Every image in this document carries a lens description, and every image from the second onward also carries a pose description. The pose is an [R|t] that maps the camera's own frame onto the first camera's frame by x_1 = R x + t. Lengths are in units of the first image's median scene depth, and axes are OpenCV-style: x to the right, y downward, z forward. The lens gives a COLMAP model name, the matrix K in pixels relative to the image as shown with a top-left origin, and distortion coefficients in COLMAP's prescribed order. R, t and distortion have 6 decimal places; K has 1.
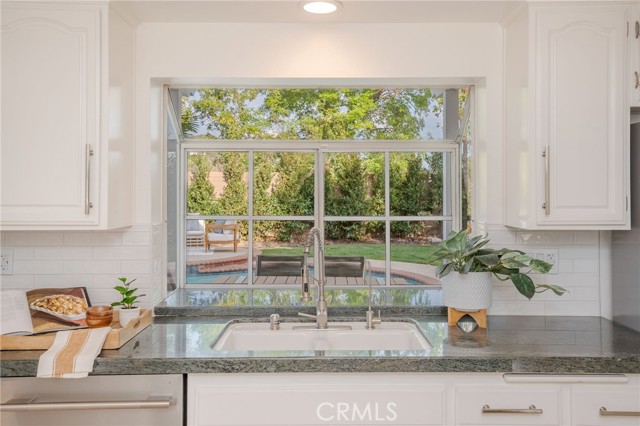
lens RADIAL K [[559.1, 0, 319.9], [0, 559.1, 192.2], [0, 0, 1]] dist [0.005763, 0.001990]
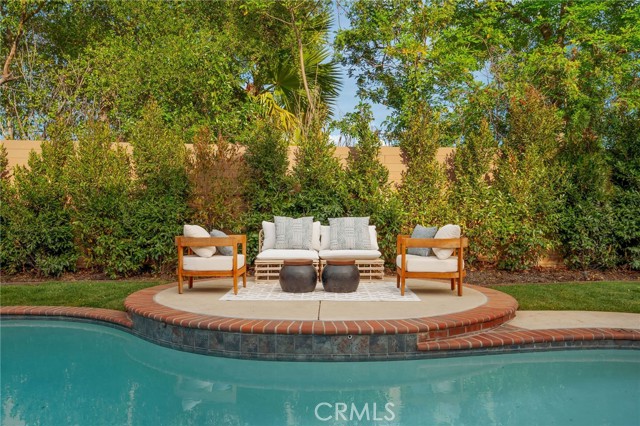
lens RADIAL K [[625.1, 0, 320.0], [0, 625.1, 213.0], [0, 0, 1]] dist [0.103518, 0.004249]
pose [[0.985119, 0.006935, -0.171734, -0.148721], [-0.004618, 0.999893, 0.013888, 0.023849], [0.171812, -0.012889, 0.985045, 0.368726]]
